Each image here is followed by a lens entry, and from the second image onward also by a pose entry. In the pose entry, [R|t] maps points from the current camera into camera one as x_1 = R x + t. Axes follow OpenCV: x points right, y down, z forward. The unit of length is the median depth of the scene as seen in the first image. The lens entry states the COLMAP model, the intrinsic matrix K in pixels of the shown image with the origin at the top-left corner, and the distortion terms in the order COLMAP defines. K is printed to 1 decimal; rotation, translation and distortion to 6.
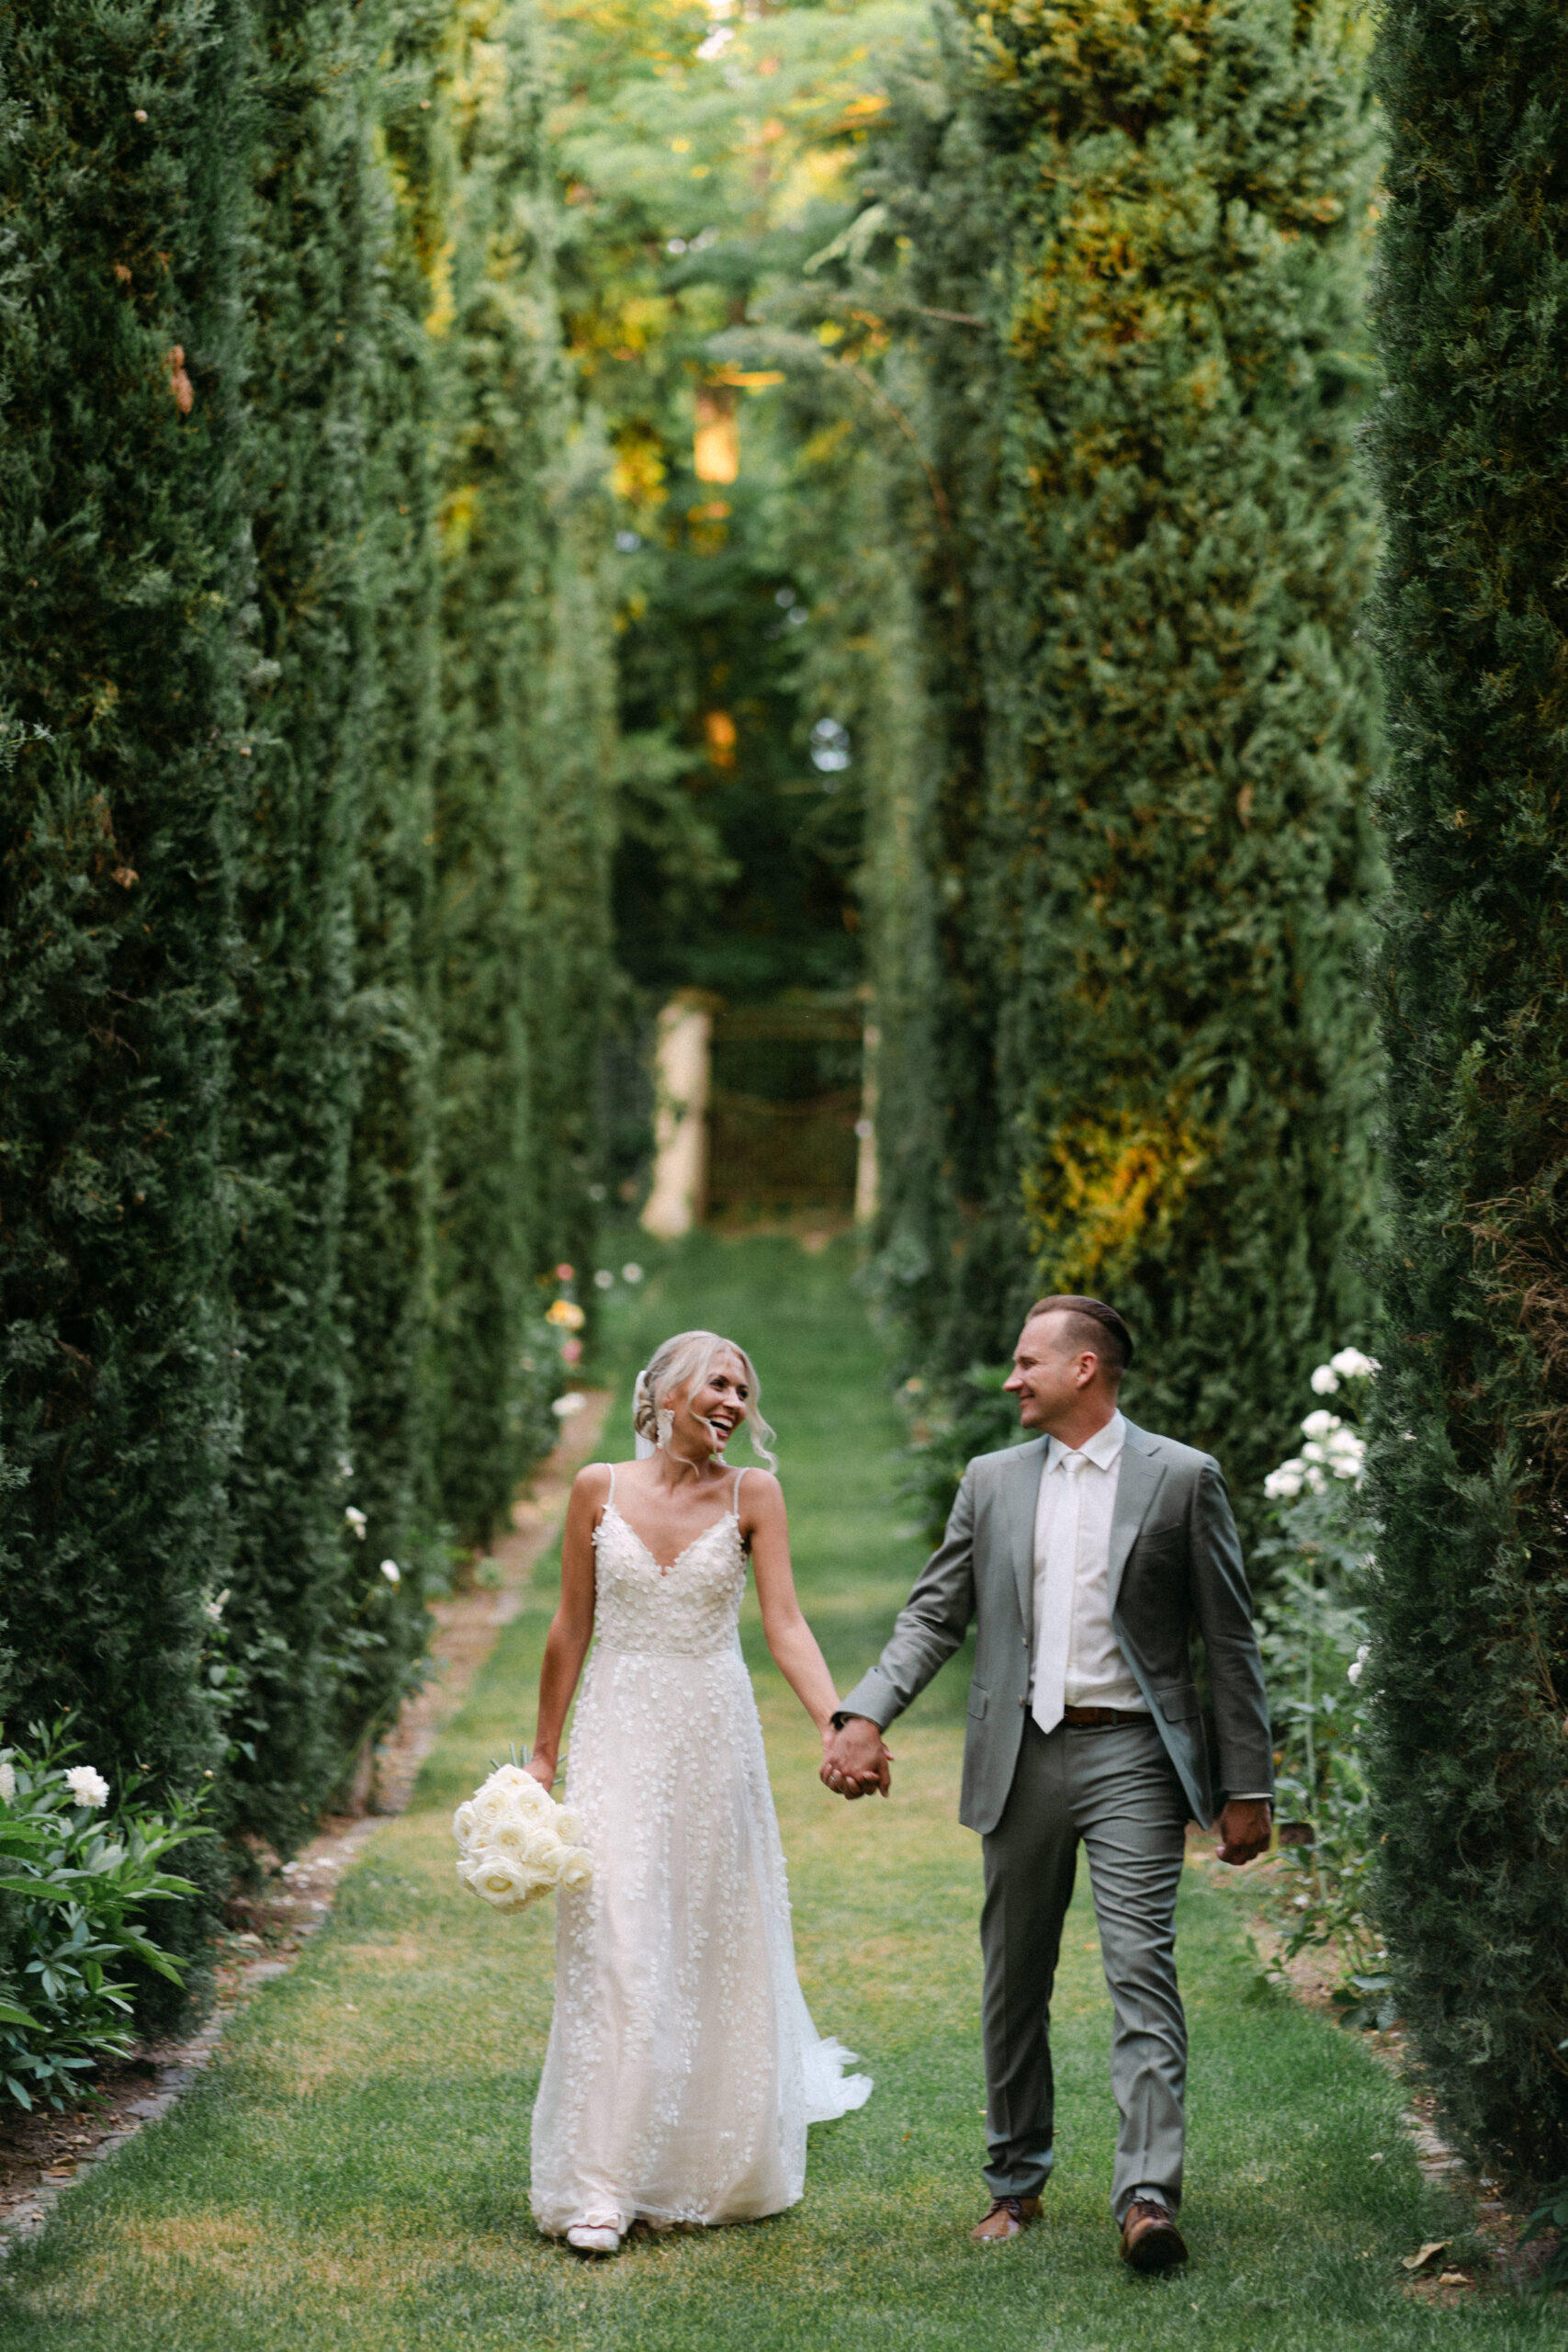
lens RADIAL K [[4745.2, 0, 784.0], [0, 4745.2, 1176.0], [0, 0, 1]] dist [-0.013331, 0.030619]
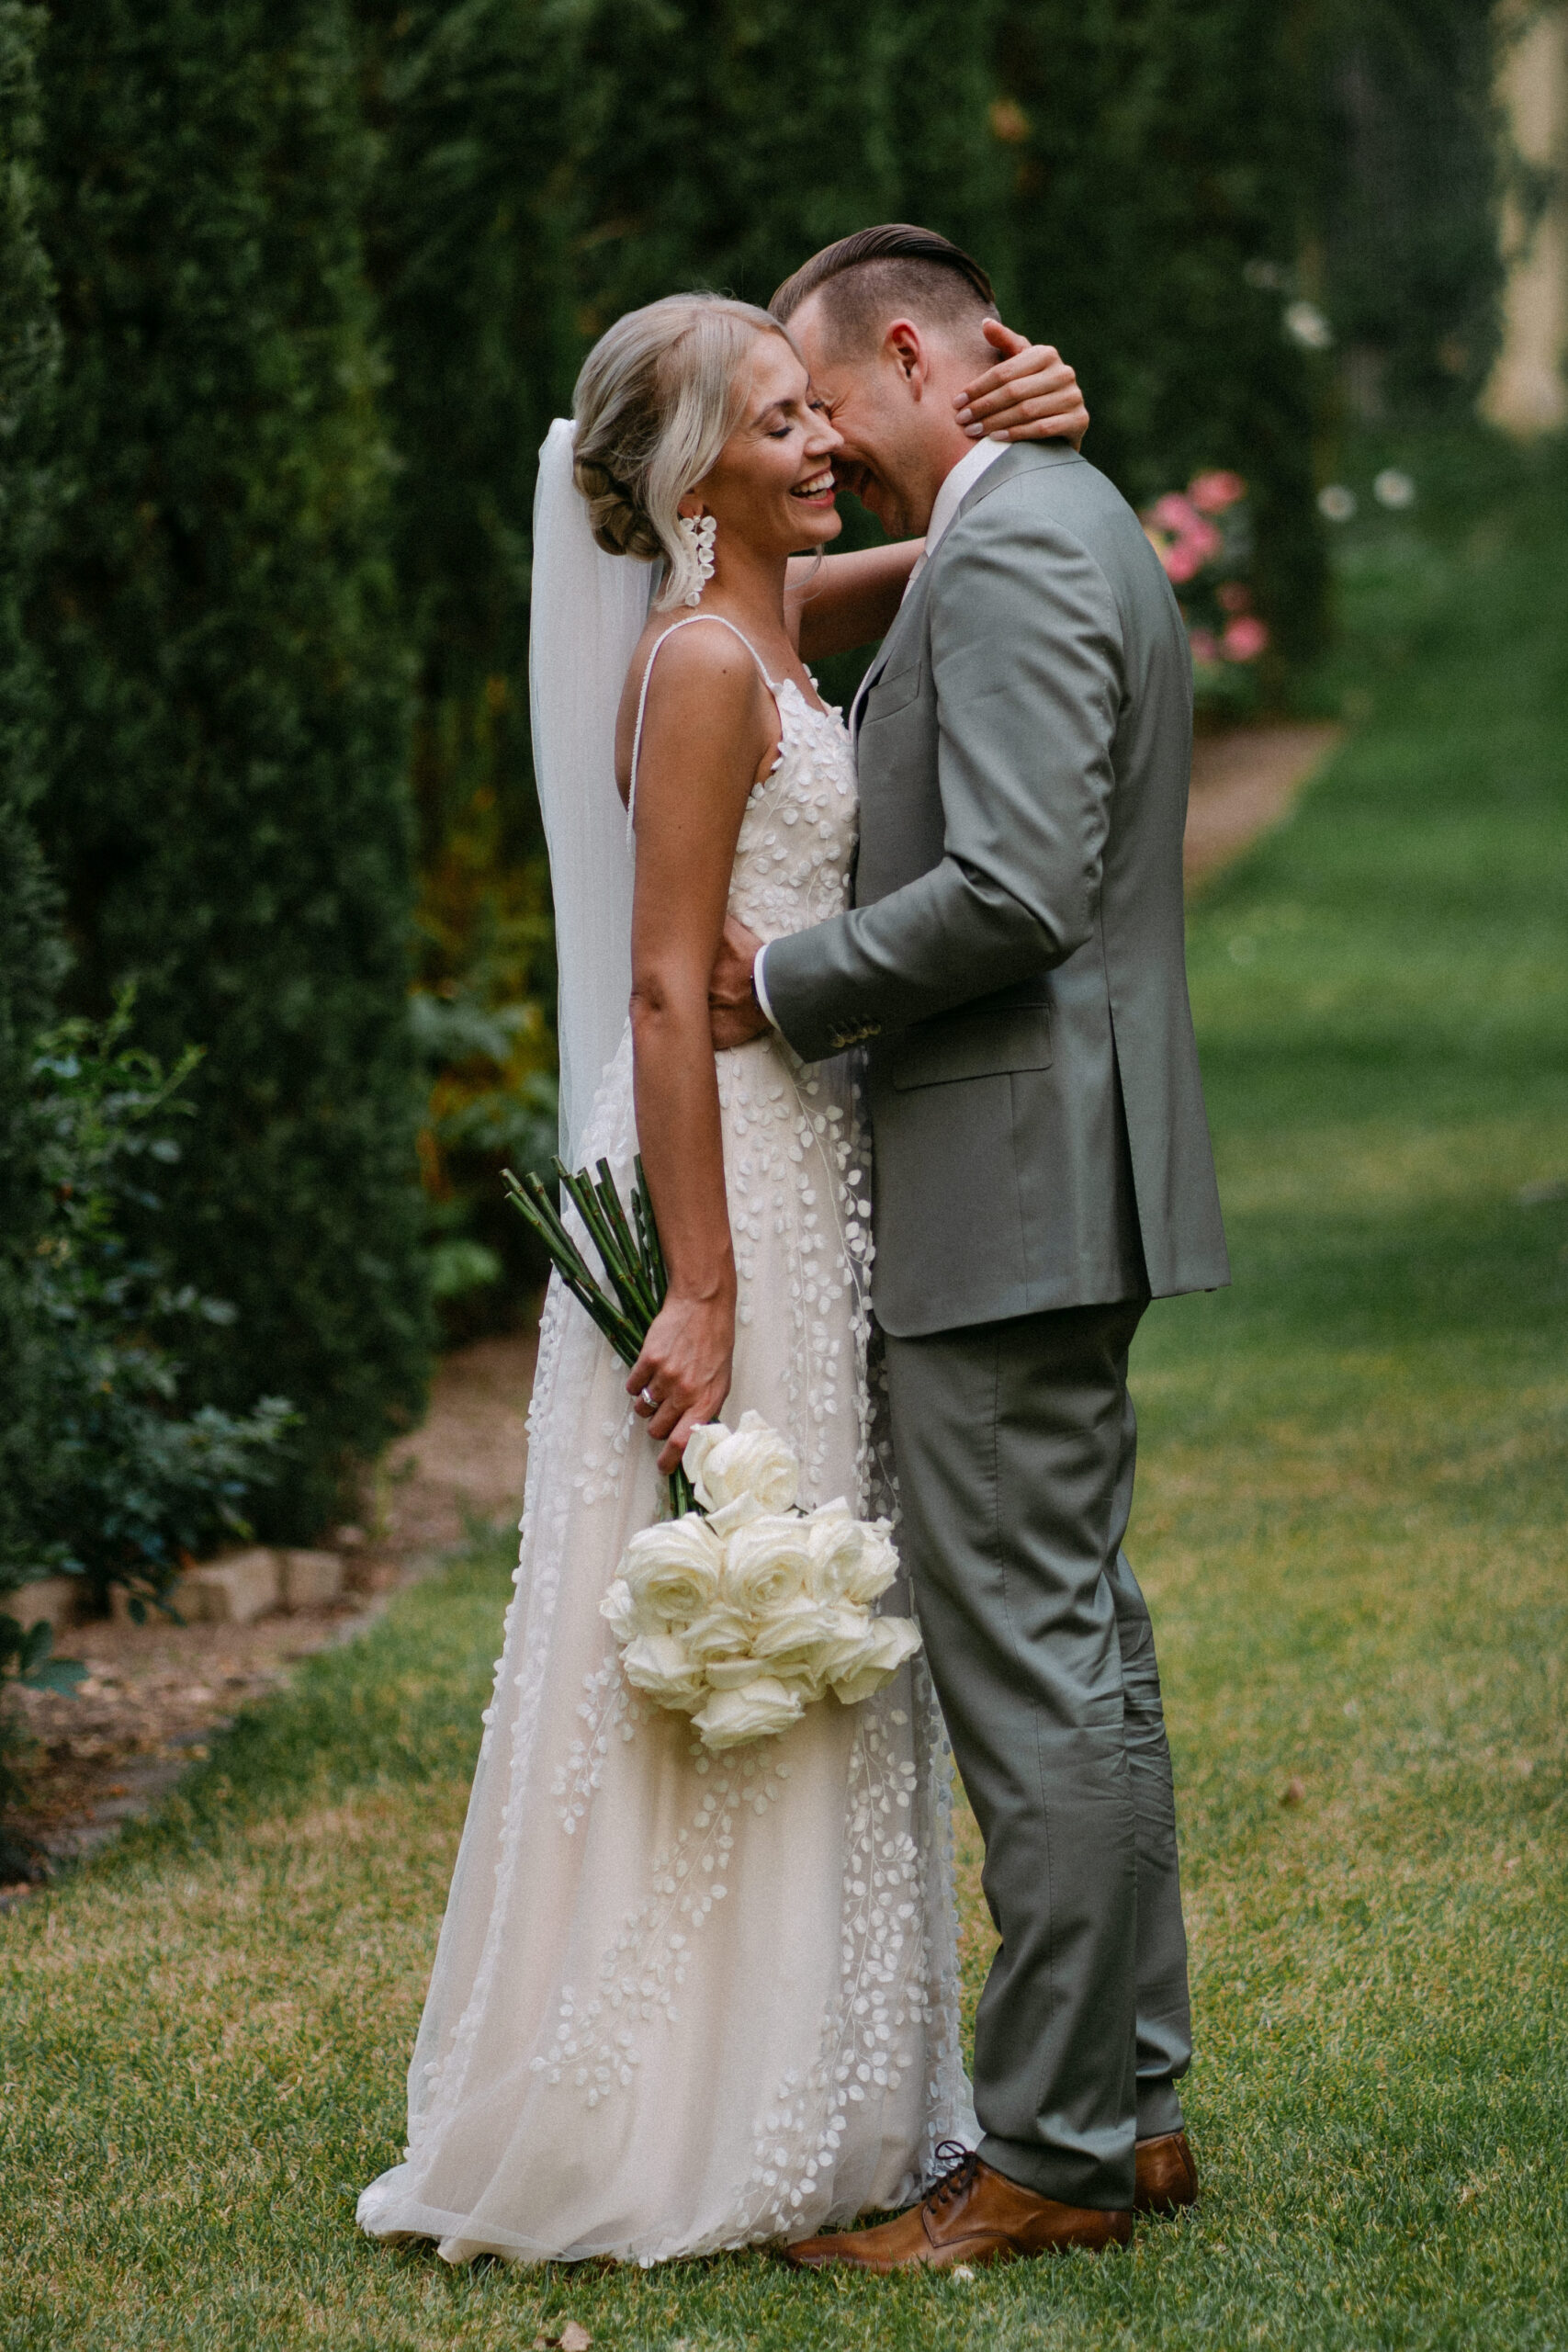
lens RADIAL K [[7313.5, 0, 784.0], [0, 7313.5, 1176.0], [0, 0, 1]] dist [0.030307, 0.006679]
pose [[0.985297, -0.058565, -0.160499, 0.050017], [0.073919, 0.993065, 0.091419, 0.037250], [0.154032, -0.101939, 0.982793, 0.506790]]
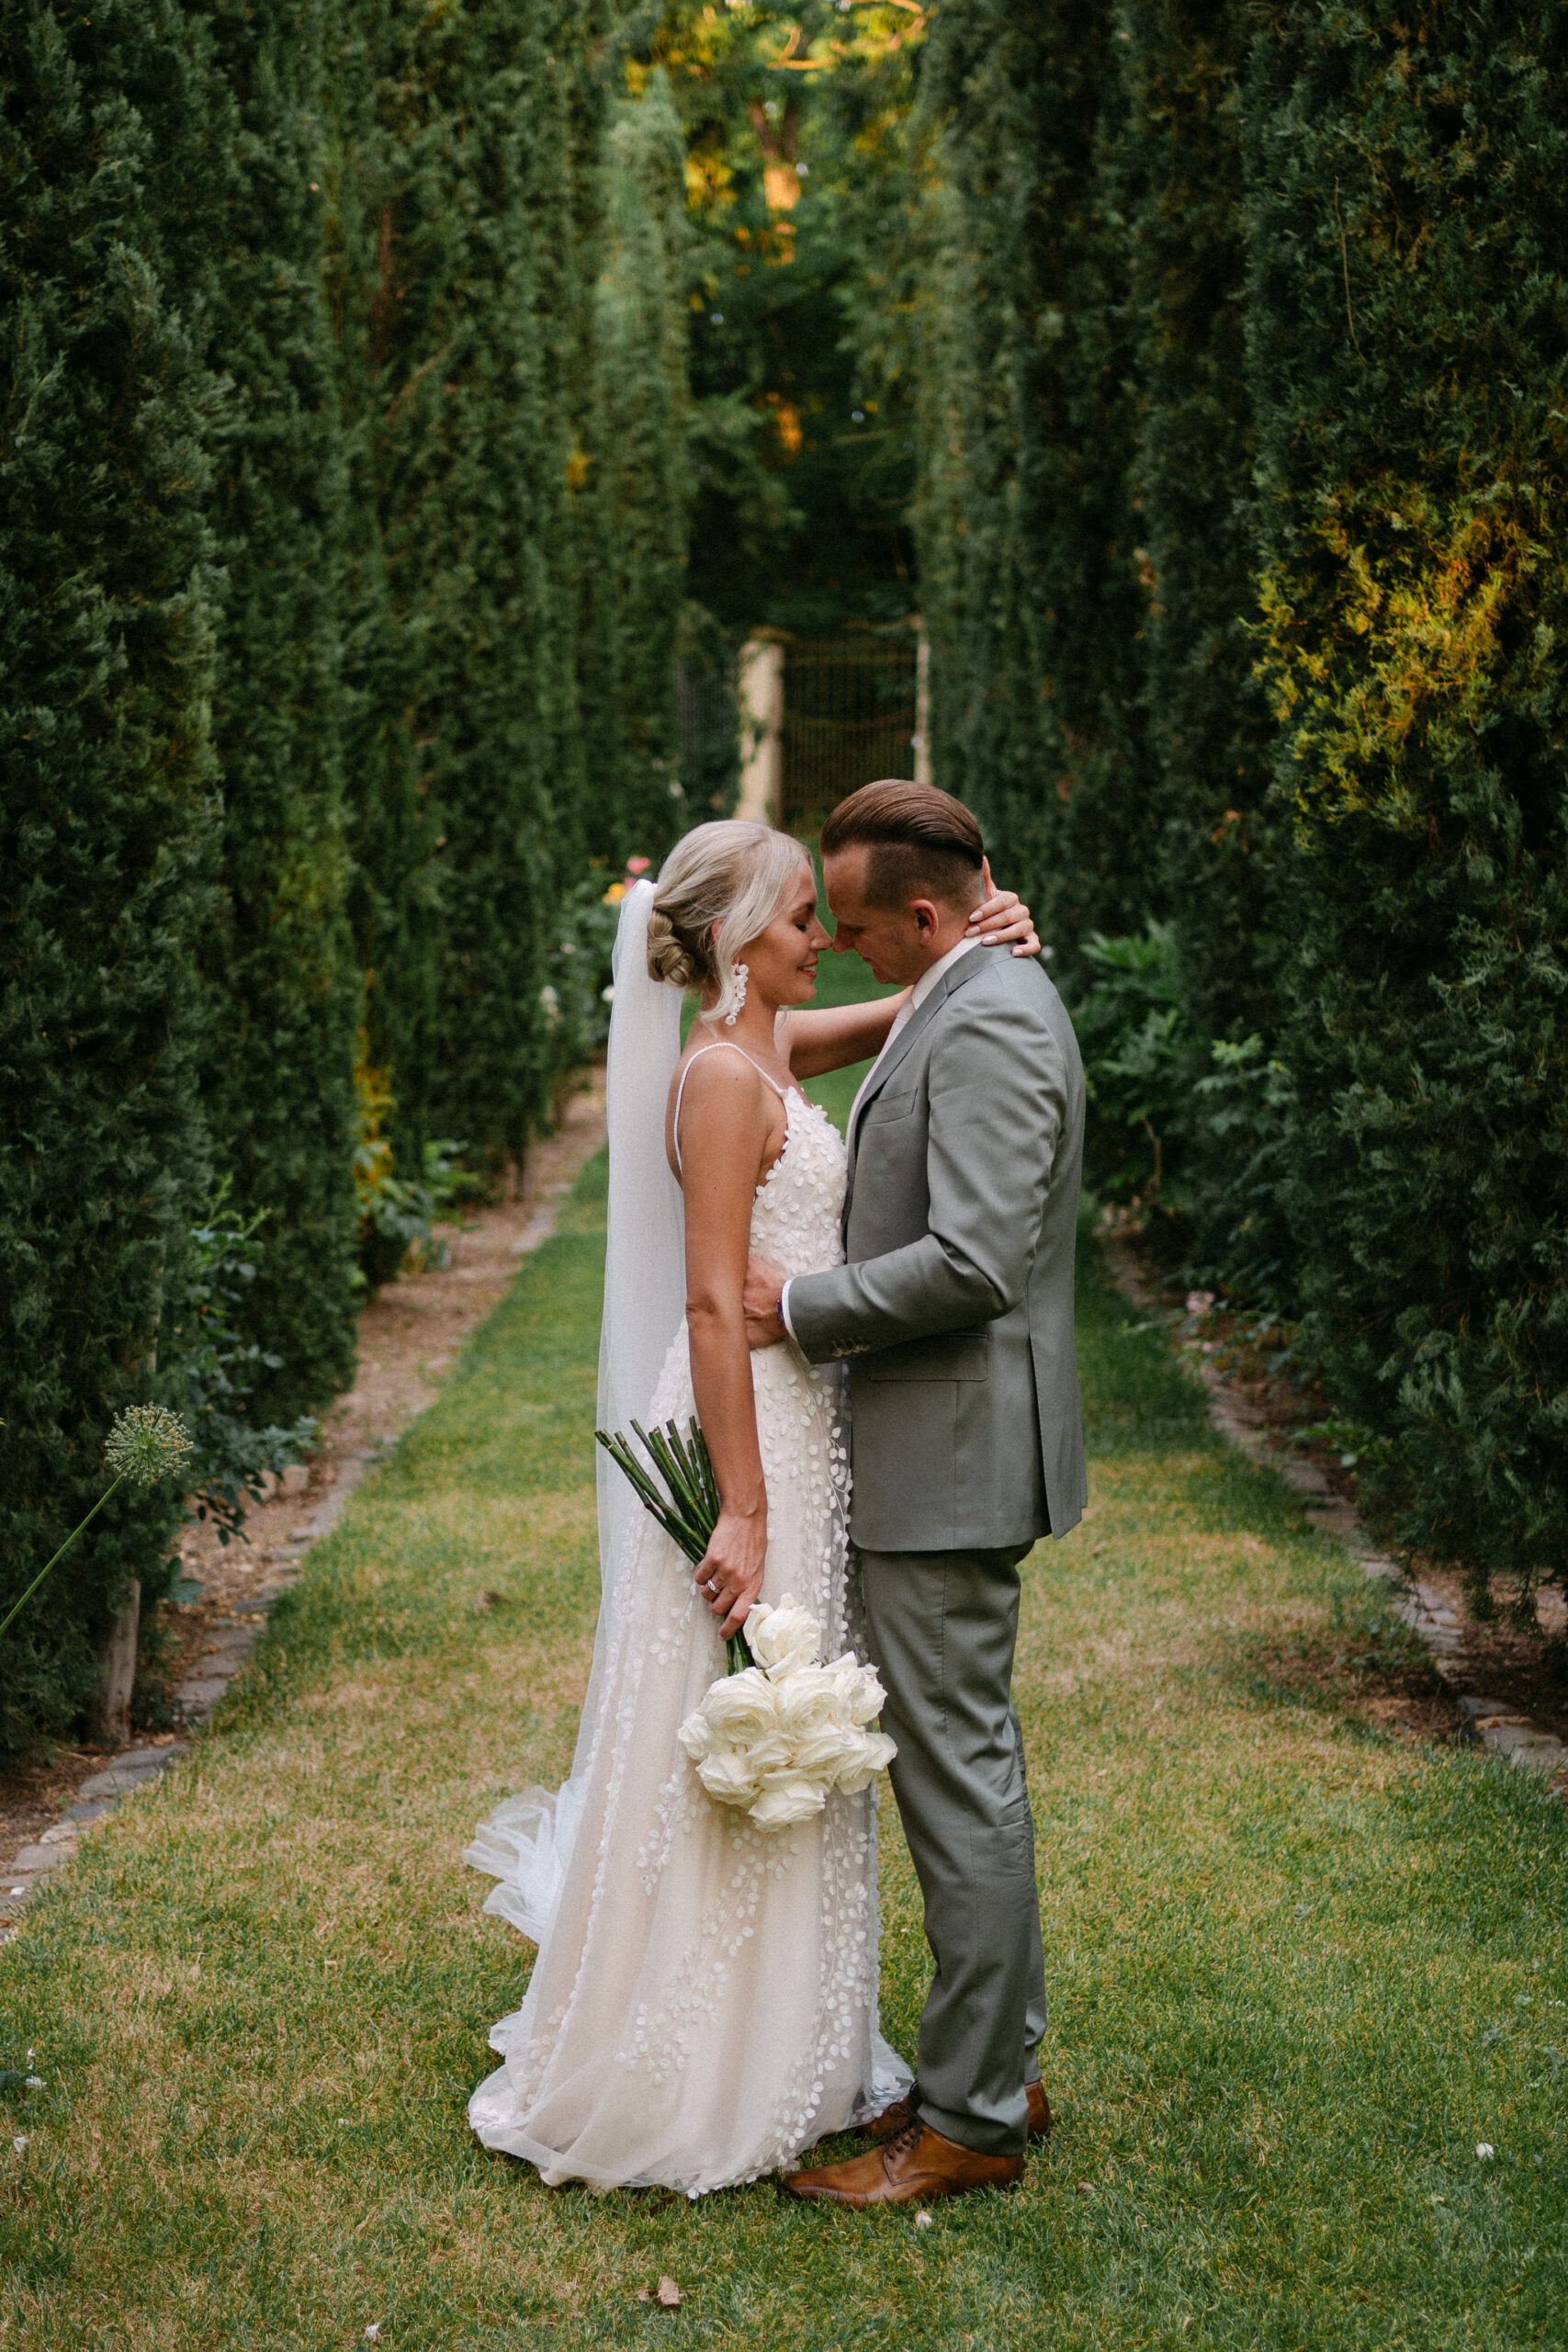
lens RADIAL K [[3078.7, 0, 784.0], [0, 3078.7, 1176.0], [0, 0, 1]] dist [-0.020274, -0.039205]
pose [[0.999445, -0.021838, -0.025145, 0.001361], [0.024528, 0.993386, 0.112175, 0.027439], [0.022529, -0.112729, 0.993370, 0.631587]]
